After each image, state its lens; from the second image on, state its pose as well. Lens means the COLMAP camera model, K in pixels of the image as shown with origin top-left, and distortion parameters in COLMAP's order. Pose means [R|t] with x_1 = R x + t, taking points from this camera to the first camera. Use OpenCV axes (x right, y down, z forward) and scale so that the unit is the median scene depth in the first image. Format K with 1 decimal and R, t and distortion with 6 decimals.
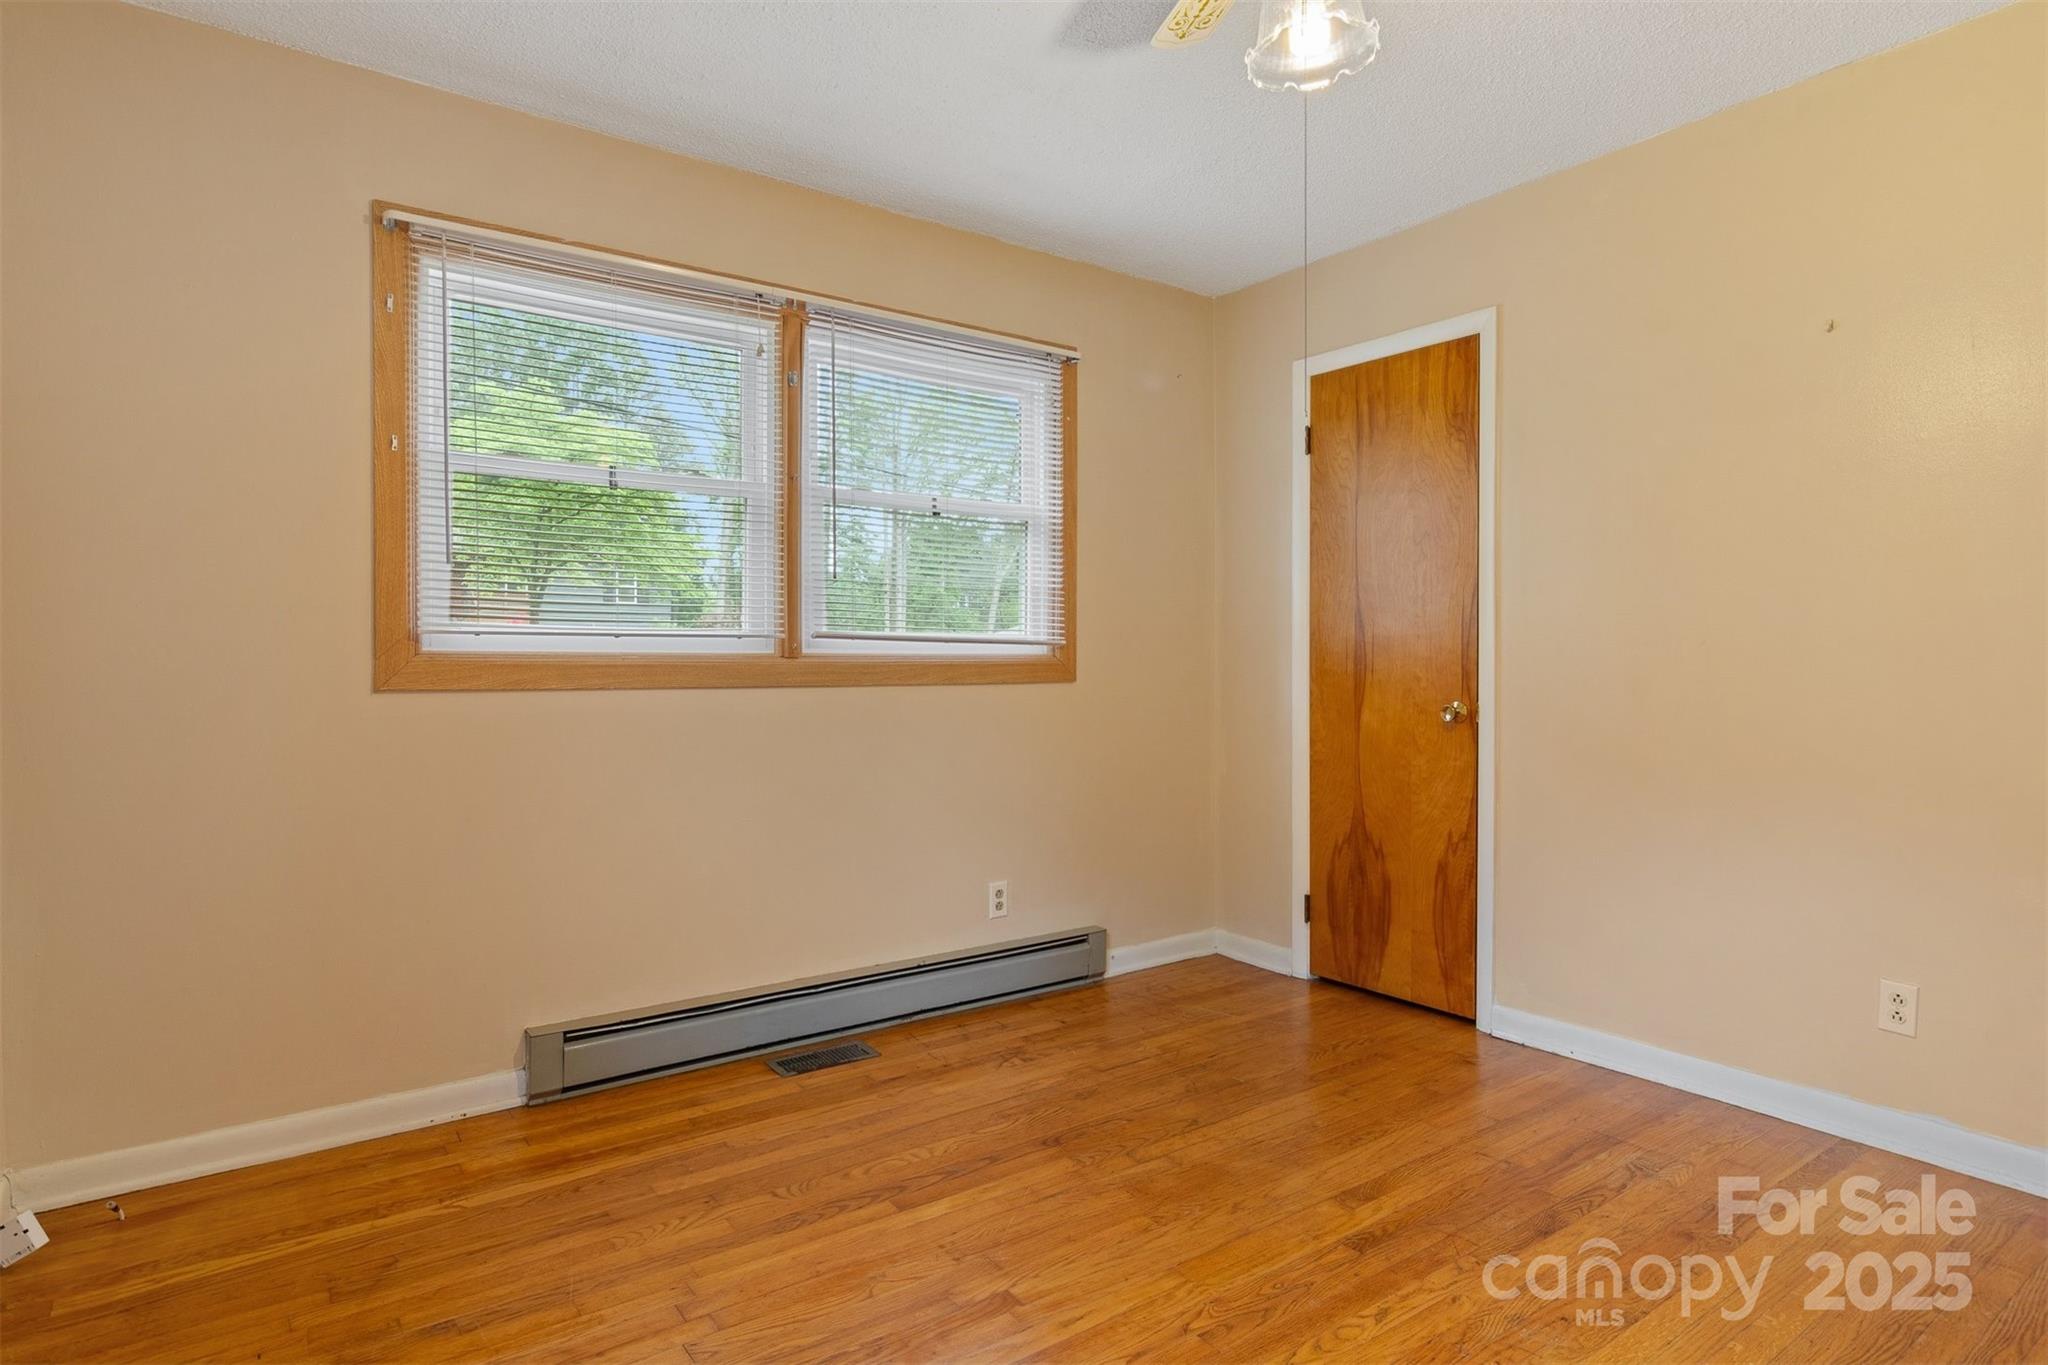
lens RADIAL K [[1088.2, 0, 1021.6], [0, 1088.2, 689.4], [0, 0, 1]] dist [-0.004599, 0.000659]
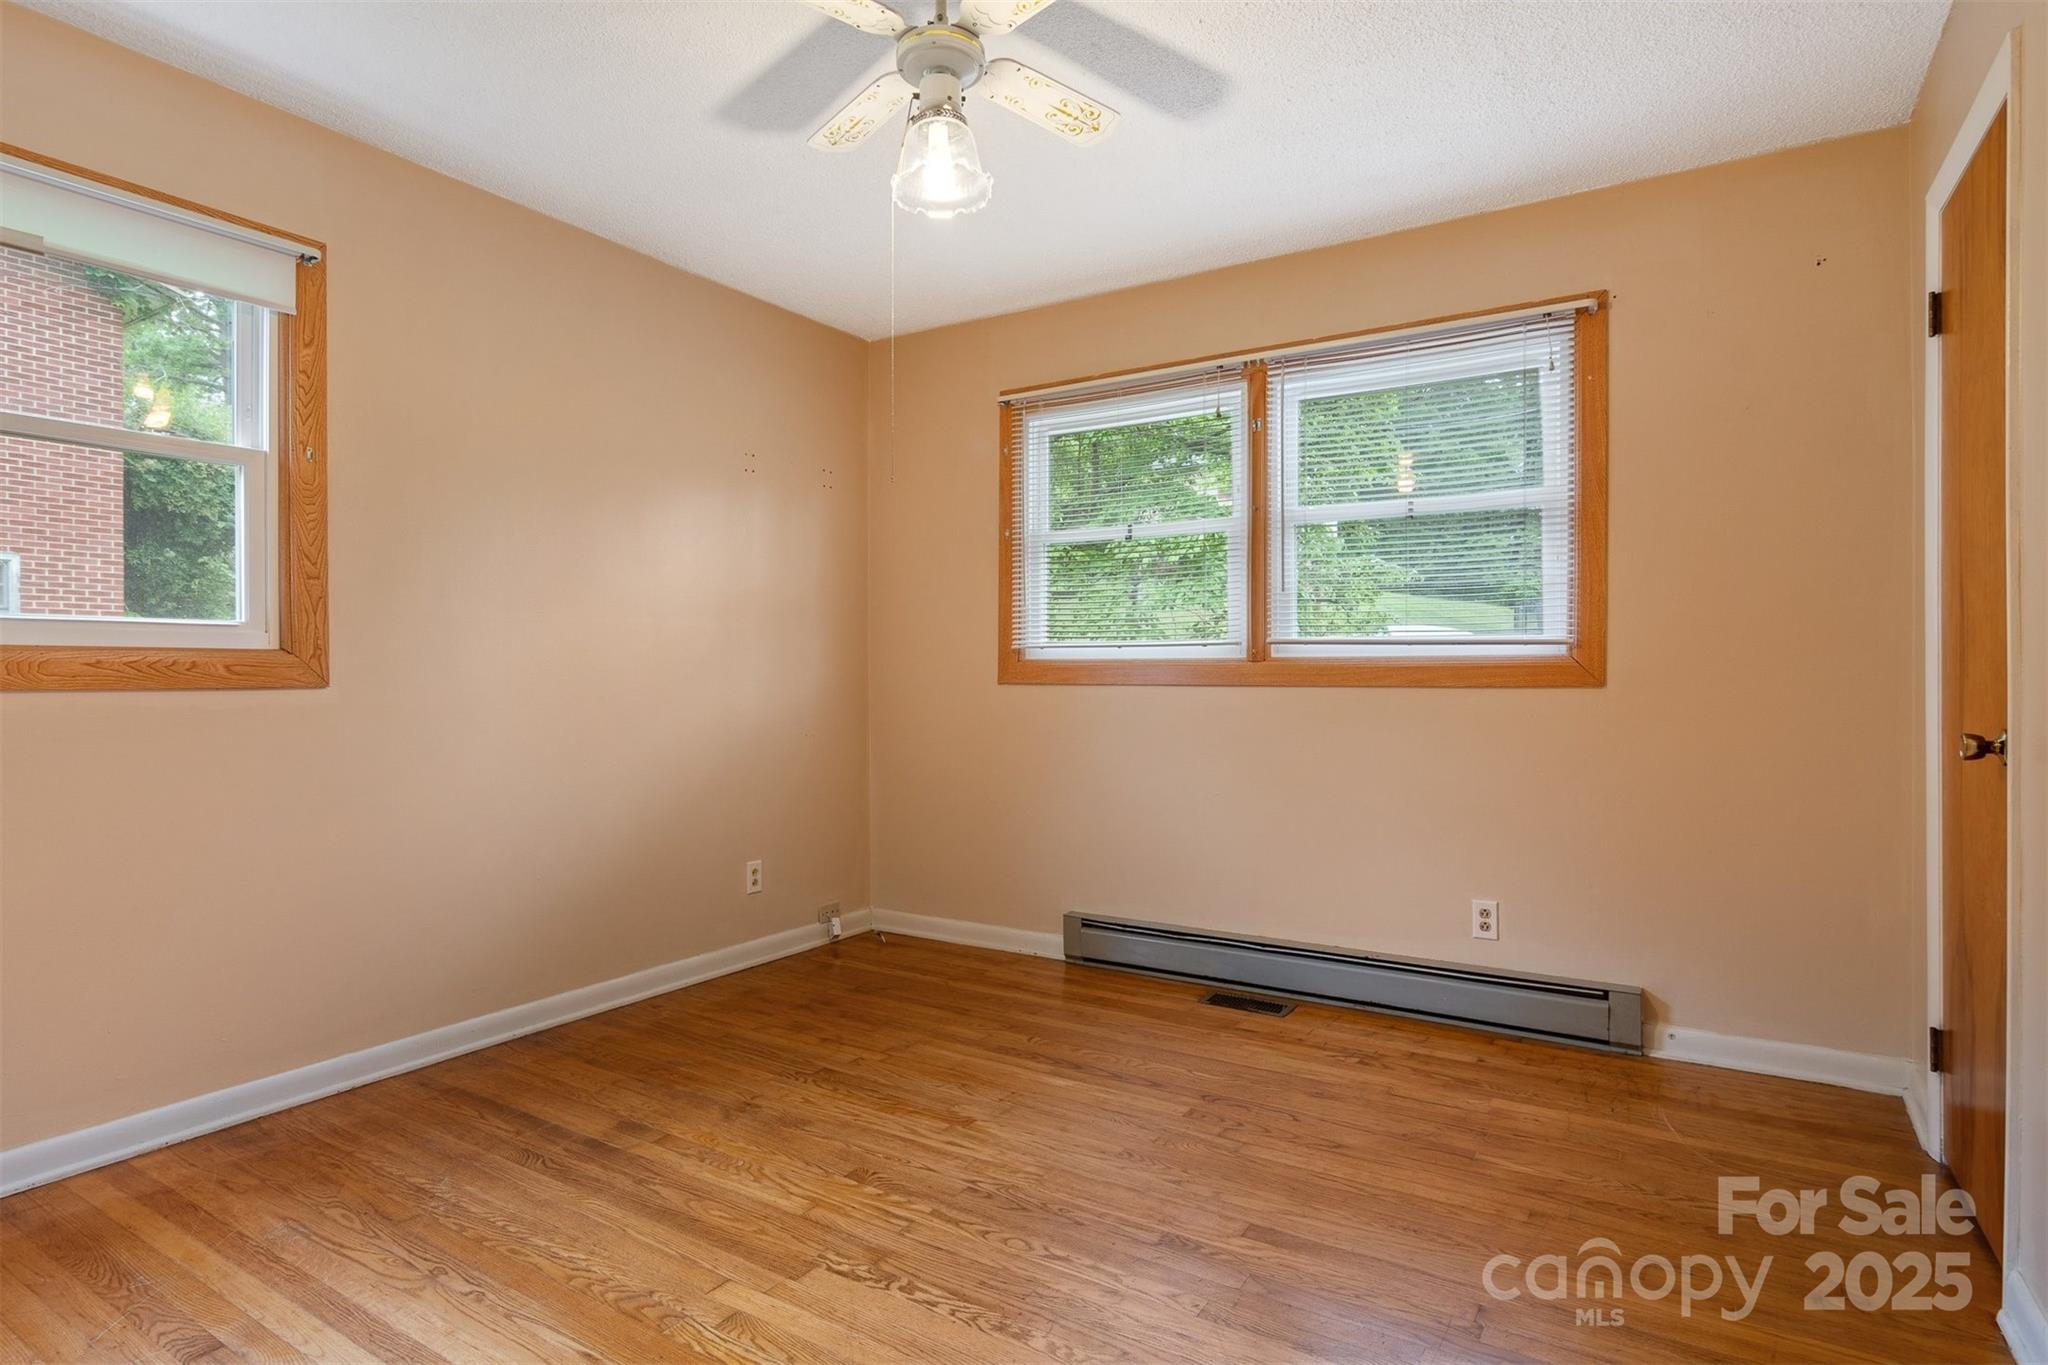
lens RADIAL K [[1088.2, 0, 1016.1], [0, 1088.2, 679.8], [0, 0, 1]] dist [-0.004599, 0.000659]
pose [[0.374336, 0.010254, -0.927236, 0.787601], [-0.017808, 0.999834, 0.003868, -0.009221], [0.927122, 0.015064, 0.374457, 0.317612]]
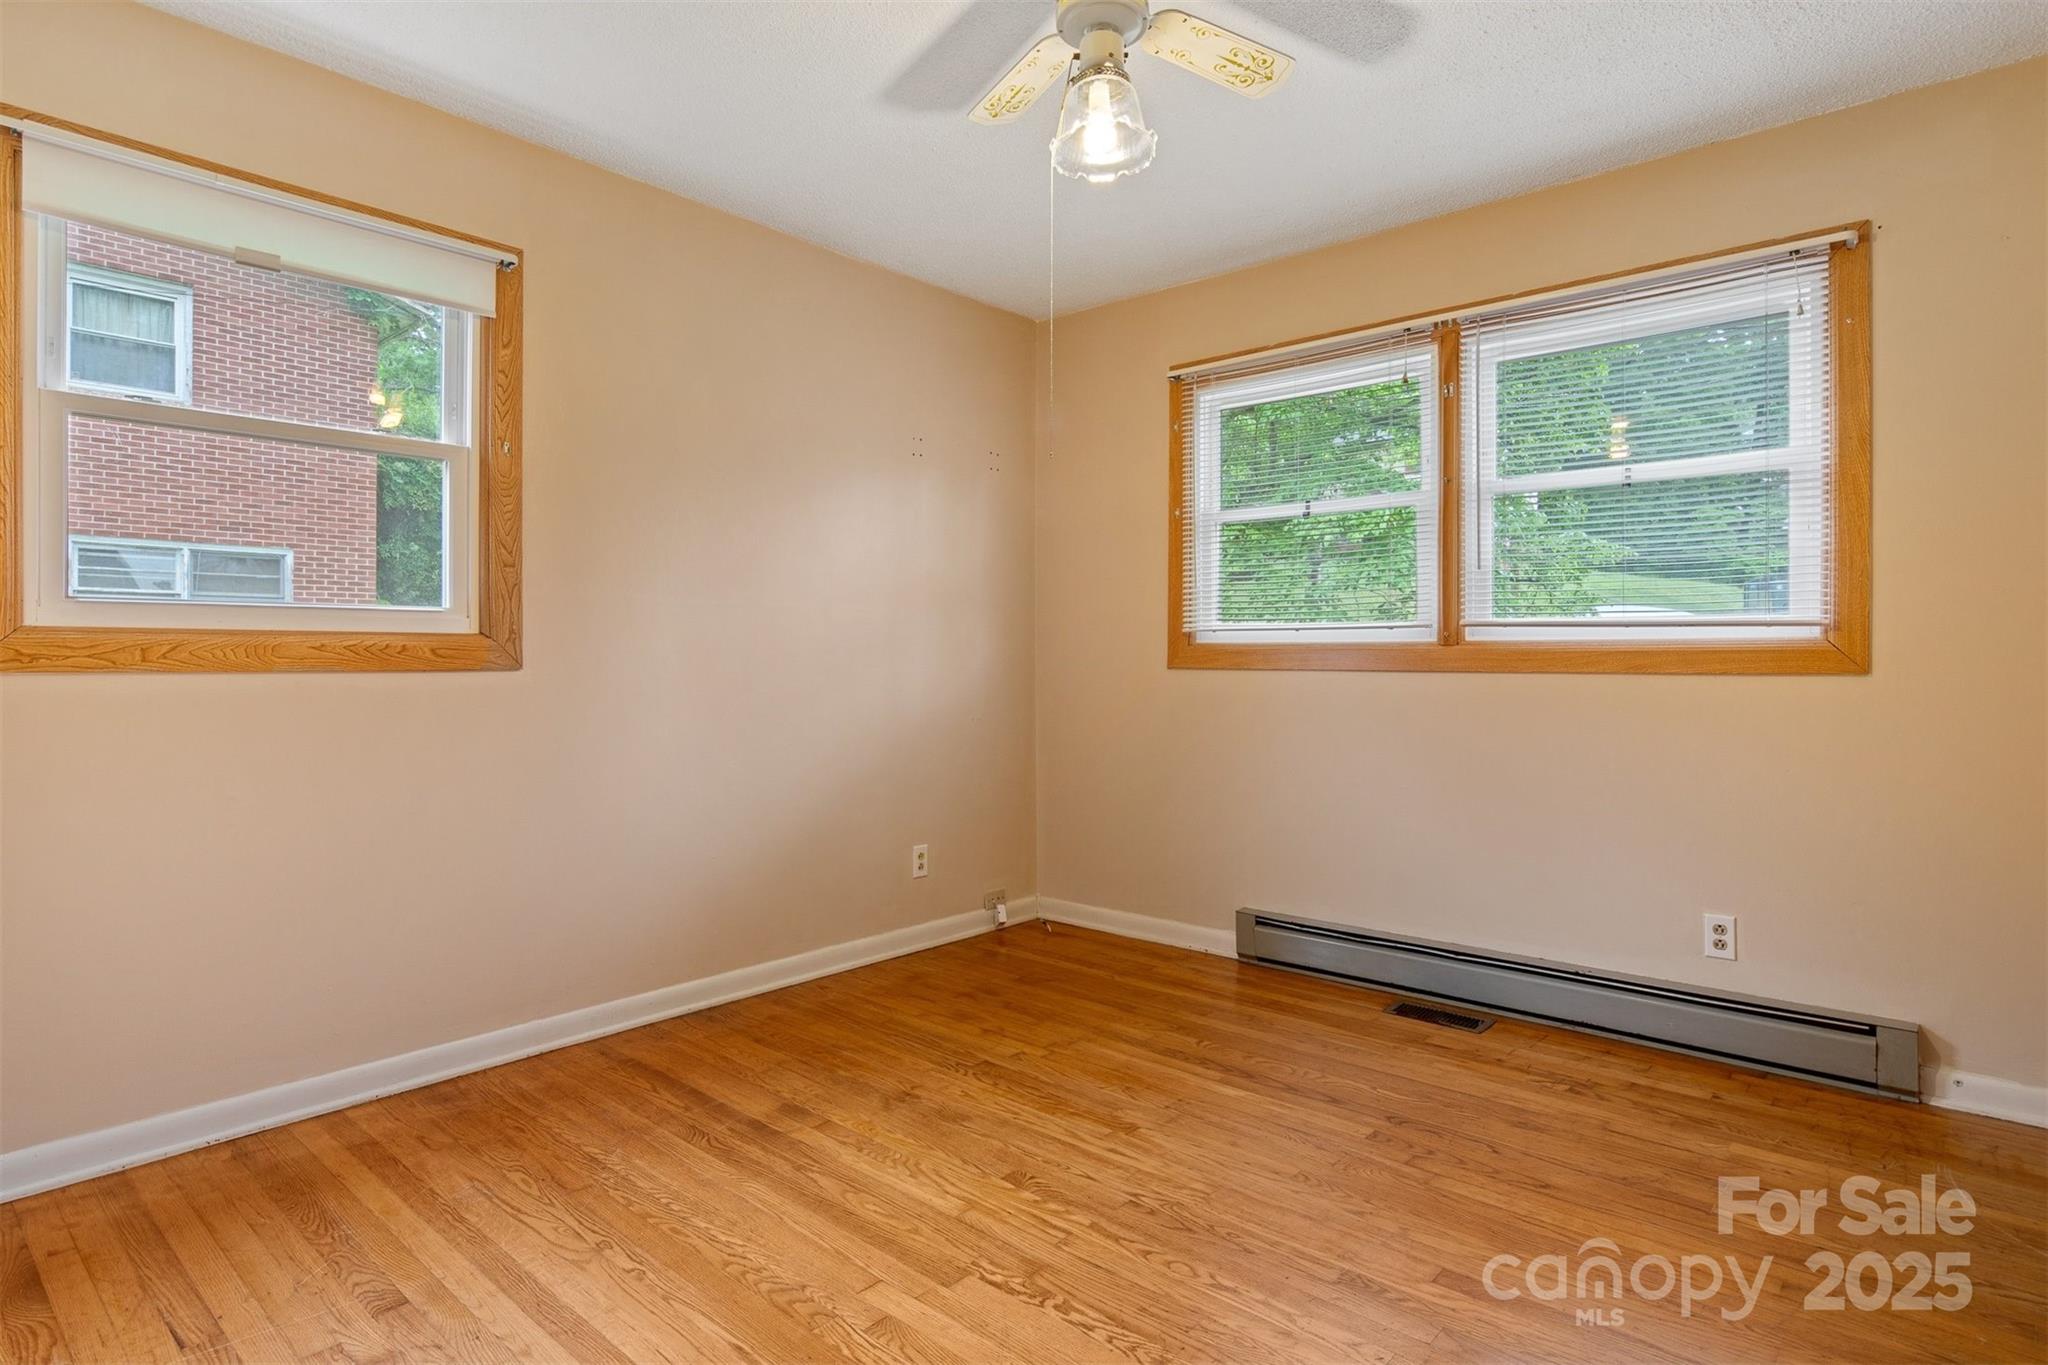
lens RADIAL K [[1088.2, 0, 1015.1], [0, 1088.2, 652.3], [0, 0, 1]] dist [-0.004599, 0.000659]
pose [[0.220815, 0.001219, -0.975315, 0.758831], [-0.019859, 0.999798, -0.003246, -0.009911], [0.975114, 0.020085, 0.220794, 0.335964]]
